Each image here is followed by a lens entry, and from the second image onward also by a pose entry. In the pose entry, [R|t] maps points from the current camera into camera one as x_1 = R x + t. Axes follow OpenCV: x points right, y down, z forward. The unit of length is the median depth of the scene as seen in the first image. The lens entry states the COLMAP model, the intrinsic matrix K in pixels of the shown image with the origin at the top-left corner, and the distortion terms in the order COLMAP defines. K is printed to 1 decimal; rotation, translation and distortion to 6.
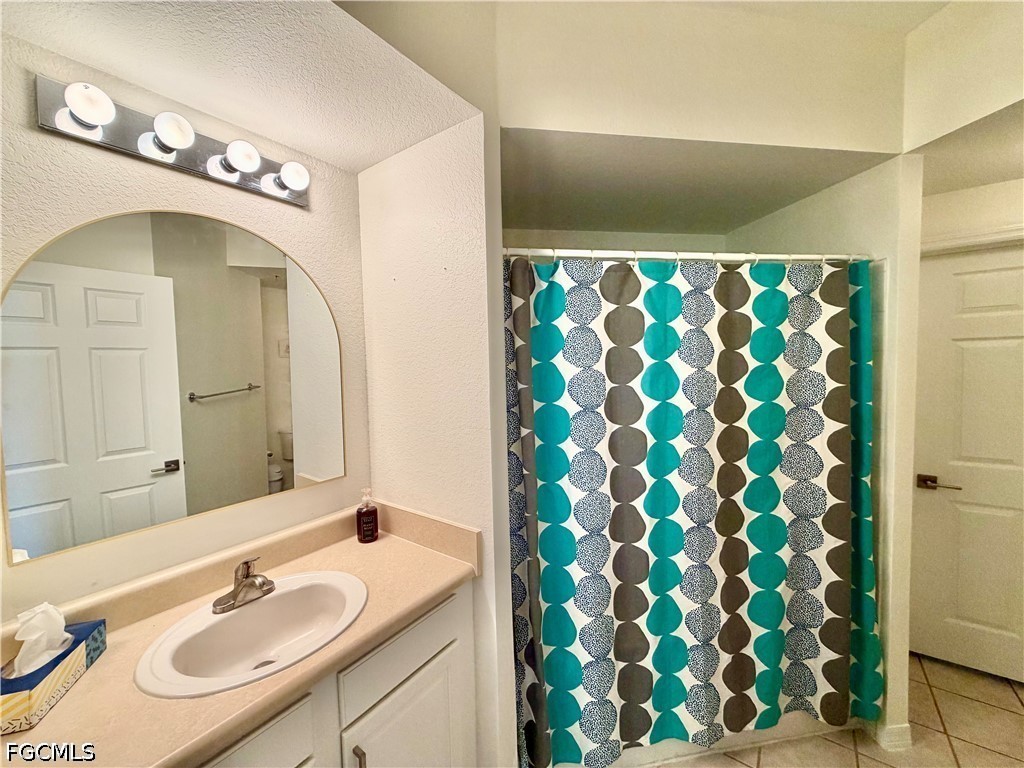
lens RADIAL K [[406.0, 0, 507.5], [0, 406.0, 382.7], [0, 0, 1]] dist [-0.010380, 0.000189]
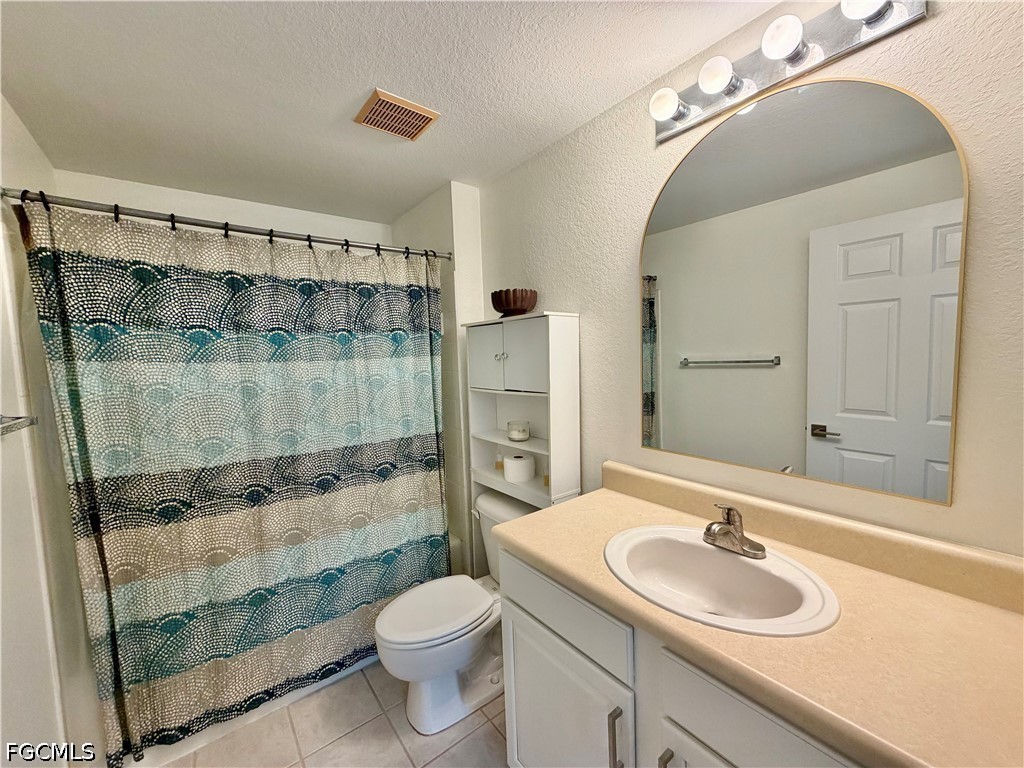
lens RADIAL K [[406.0, 0, 507.5], [0, 406.0, 382.7], [0, 0, 1]] dist [-0.010380, 0.000189]
pose [[-0.283654, 0.101903, -0.953497, 0.344749], [-0.010414, 0.993952, 0.109325, 0.049772], [0.958870, 0.040940, -0.280877, 0.691575]]
